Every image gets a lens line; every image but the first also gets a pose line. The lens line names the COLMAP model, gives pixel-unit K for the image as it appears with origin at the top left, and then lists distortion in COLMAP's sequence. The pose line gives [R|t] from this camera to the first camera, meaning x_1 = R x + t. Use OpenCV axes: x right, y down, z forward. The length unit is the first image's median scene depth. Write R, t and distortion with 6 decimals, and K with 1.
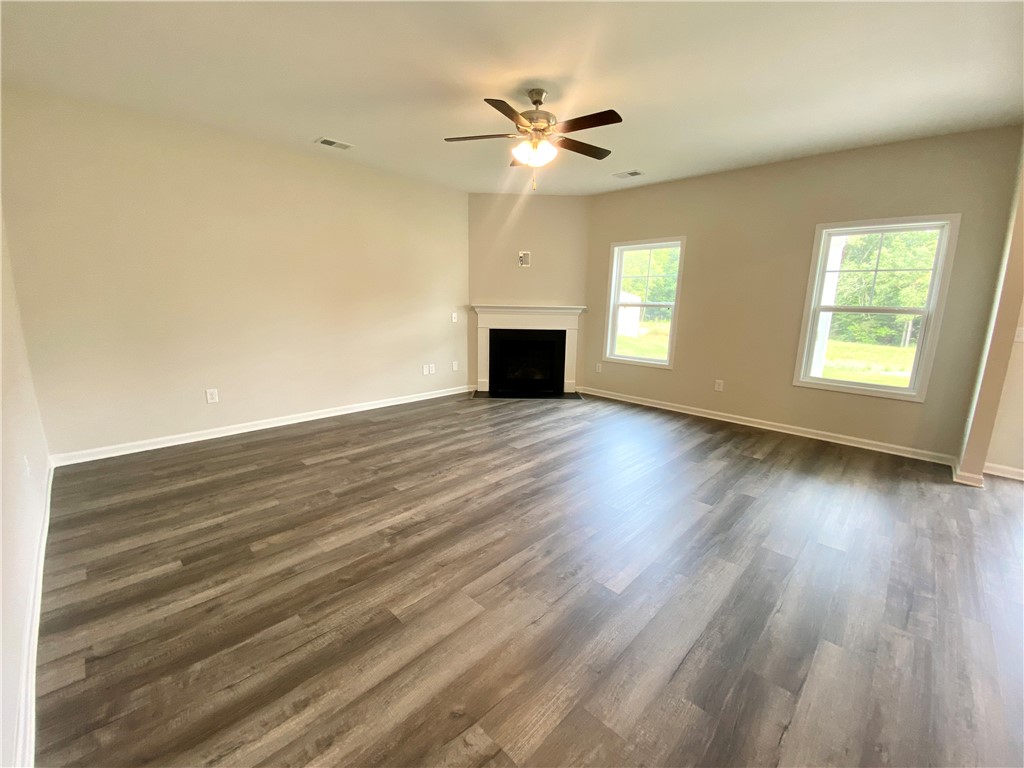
lens RADIAL K [[410.6, 0, 512.0], [0, 410.6, 384.0], [0, 0, 1]] dist [0.054956, -0.044241]
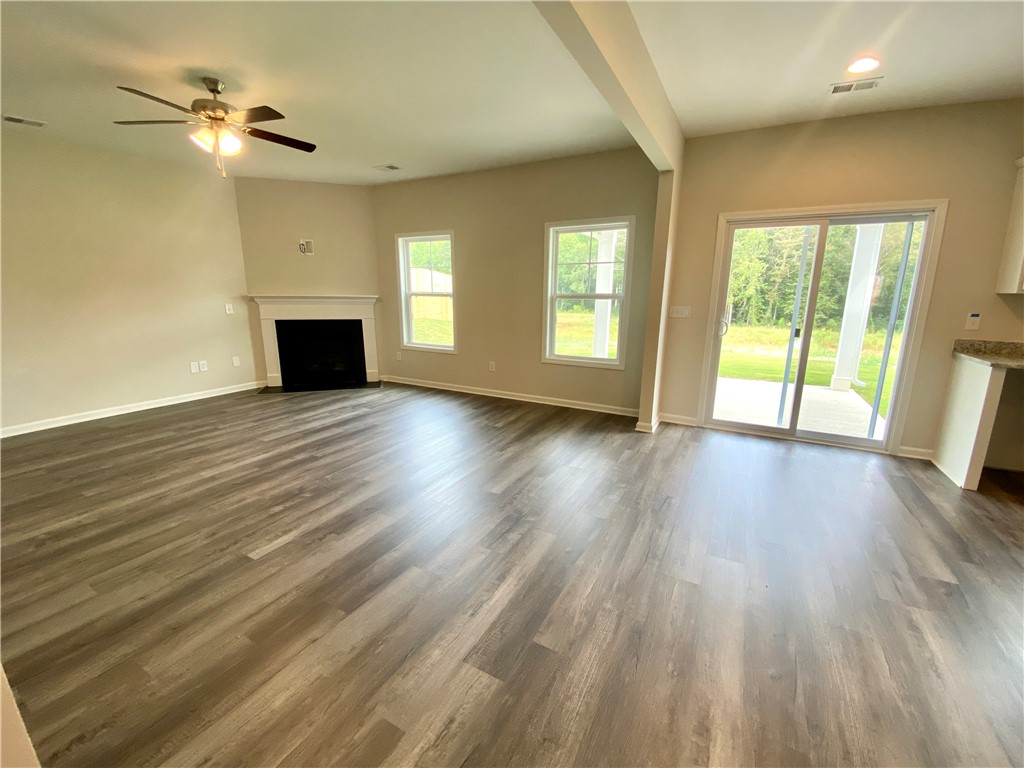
lens RADIAL K [[414.9, 0, 516.5], [0, 414.9, 384.5], [0, 0, 1]] dist [0.027599, -0.024850]
pose [[0.963351, -0.068109, 0.259452, 0.301962], [0.062373, 0.997593, 0.030287, 0.025890], [-0.260891, -0.012994, 0.965281, -0.105083]]
